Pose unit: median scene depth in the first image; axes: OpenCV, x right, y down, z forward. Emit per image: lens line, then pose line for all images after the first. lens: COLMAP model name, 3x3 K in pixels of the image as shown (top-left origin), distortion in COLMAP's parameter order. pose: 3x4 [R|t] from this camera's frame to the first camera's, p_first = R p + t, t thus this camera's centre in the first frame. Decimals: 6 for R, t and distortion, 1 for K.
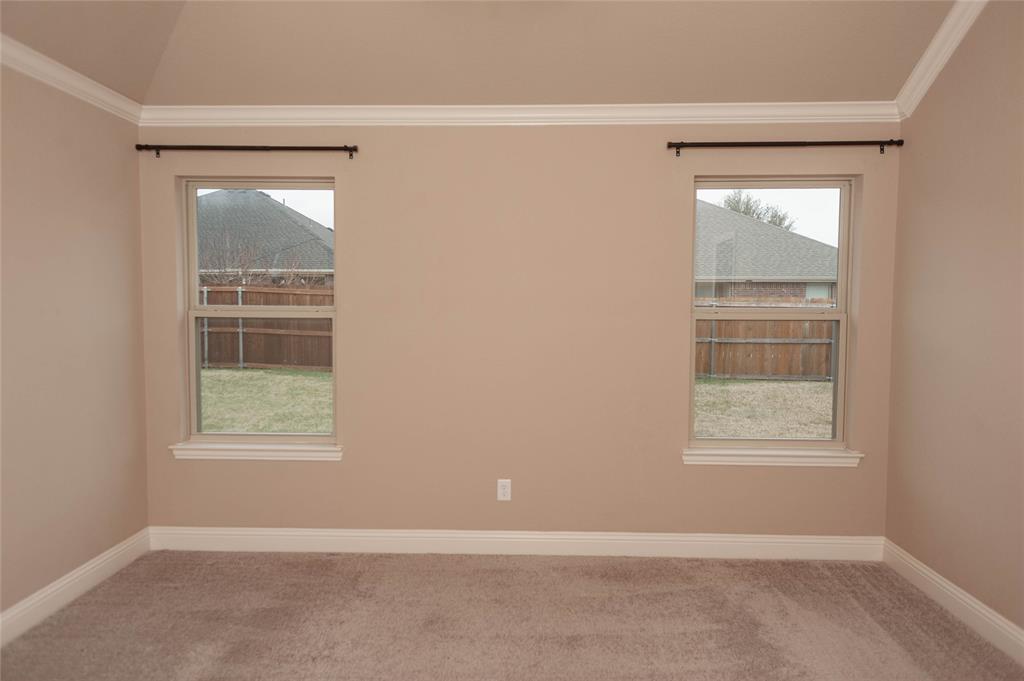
lens RADIAL K [[681.2, 0, 512.0], [0, 681.2, 340.5], [0, 0, 1]] dist [0.043359, -0.047224]
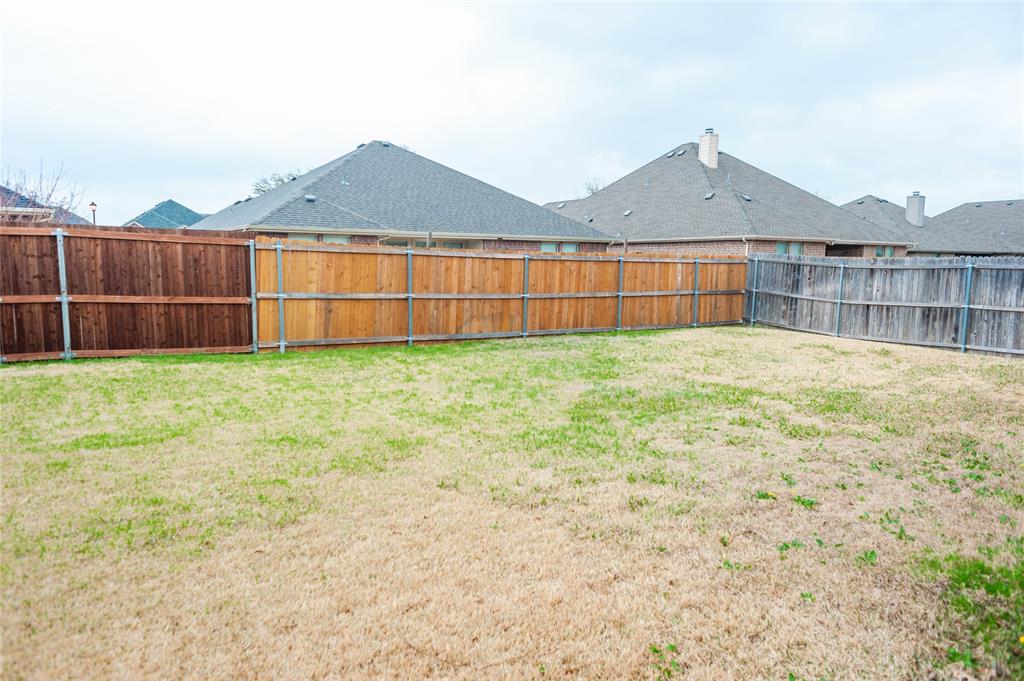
lens RADIAL K [[681.2, 0, 512.0], [0, 681.2, 340.5], [0, 0, 1]] dist [0.043359, -0.047224]
pose [[0.804011, -0.067058, 0.590822, -0.440835], [0.030655, 0.996974, 0.071440, -0.009493], [-0.593824, -0.039327, 0.803633, 0.254957]]
